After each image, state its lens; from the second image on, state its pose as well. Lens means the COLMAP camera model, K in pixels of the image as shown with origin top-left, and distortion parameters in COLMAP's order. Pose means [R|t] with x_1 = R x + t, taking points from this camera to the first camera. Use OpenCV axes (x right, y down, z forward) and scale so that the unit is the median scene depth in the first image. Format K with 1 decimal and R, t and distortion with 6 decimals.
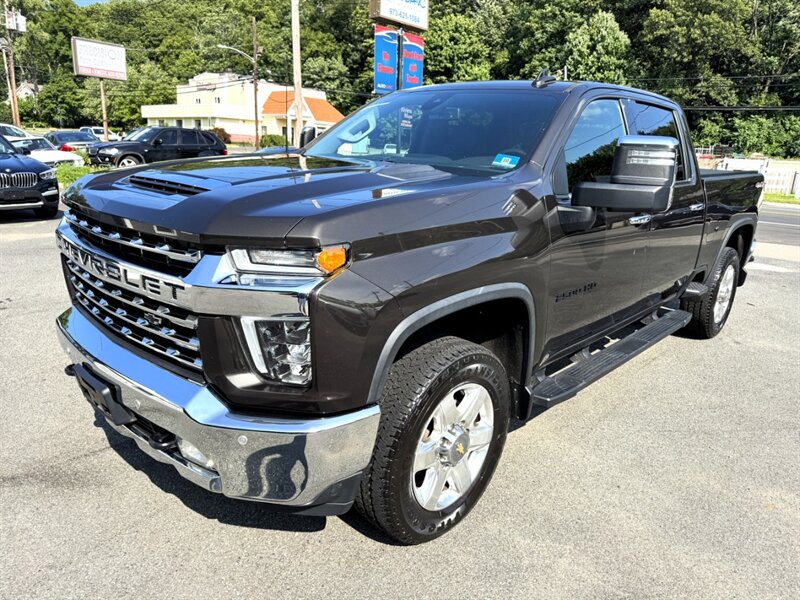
lens RADIAL K [[576.0, 0, 404.8], [0, 576.0, 299.4], [0, 0, 1]] dist [-0.000987, -0.005362]
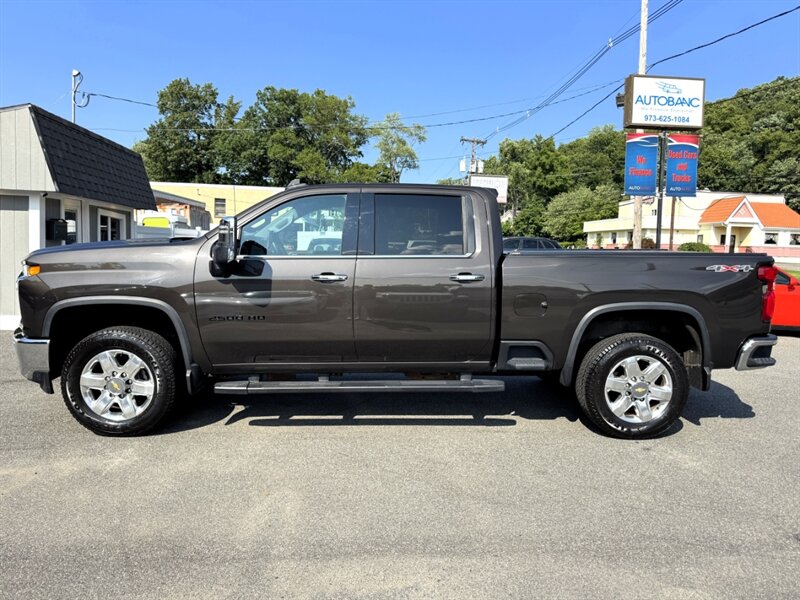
lens RADIAL K [[576.3, 0, 400.0], [0, 576.3, 300.0], [0, 0, 1]] dist [0.000442, -0.006282]
pose [[0.699813, 0.039756, -0.713219, 0.785480], [-0.173362, 0.978052, -0.115585, 0.021167], [0.692970, 0.204533, 0.691346, 0.082260]]
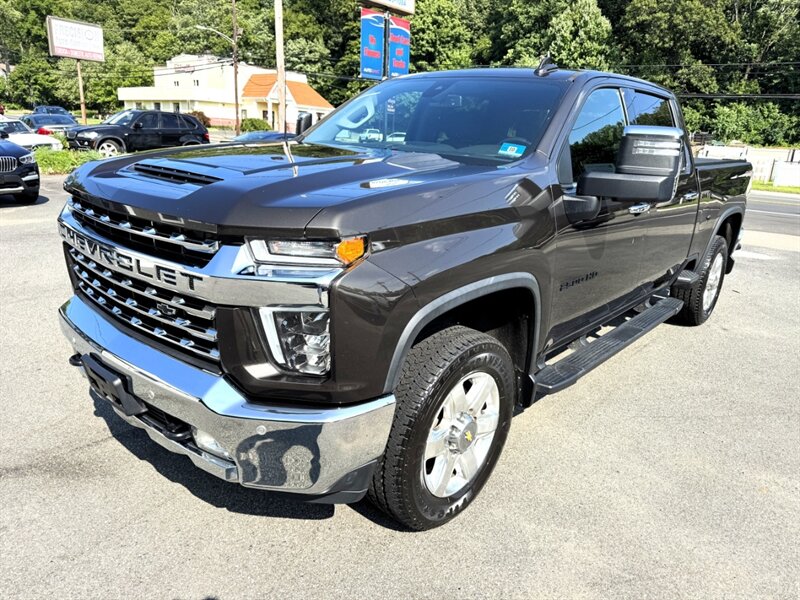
lens RADIAL K [[576.3, 0, 400.0], [0, 576.3, 300.0], [0, 0, 1]] dist [0.000442, -0.006282]
pose [[0.999649, -0.000886, 0.026474, -0.038500], [0.000214, 0.999678, 0.025363, -0.004712], [-0.026488, -0.025349, 0.999328, -0.002662]]
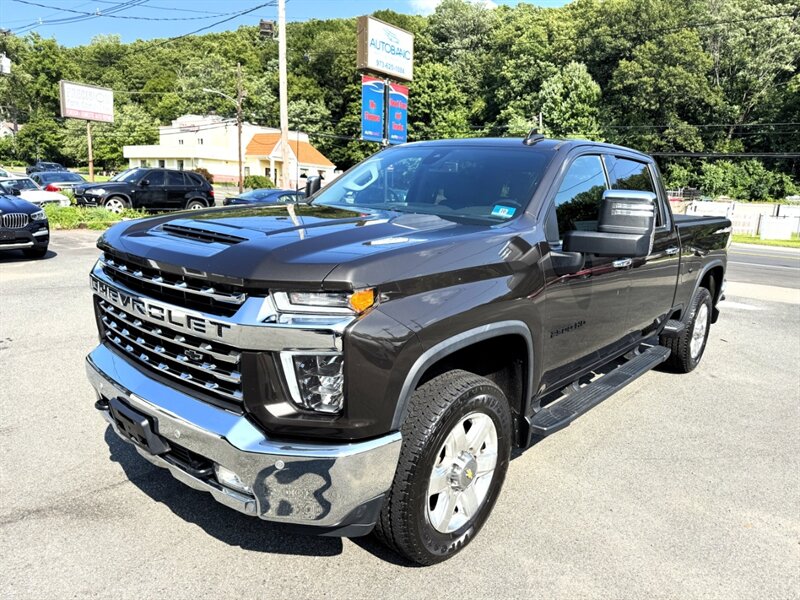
lens RADIAL K [[578.2, 0, 408.7], [0, 578.2, 299.7], [0, 0, 1]] dist [0.000057, -0.006938]
pose [[0.999028, -0.002080, 0.044039, -0.048623], [0.005001, 0.997786, -0.066314, 0.002522], [-0.043803, 0.066470, 0.996826, -0.078164]]
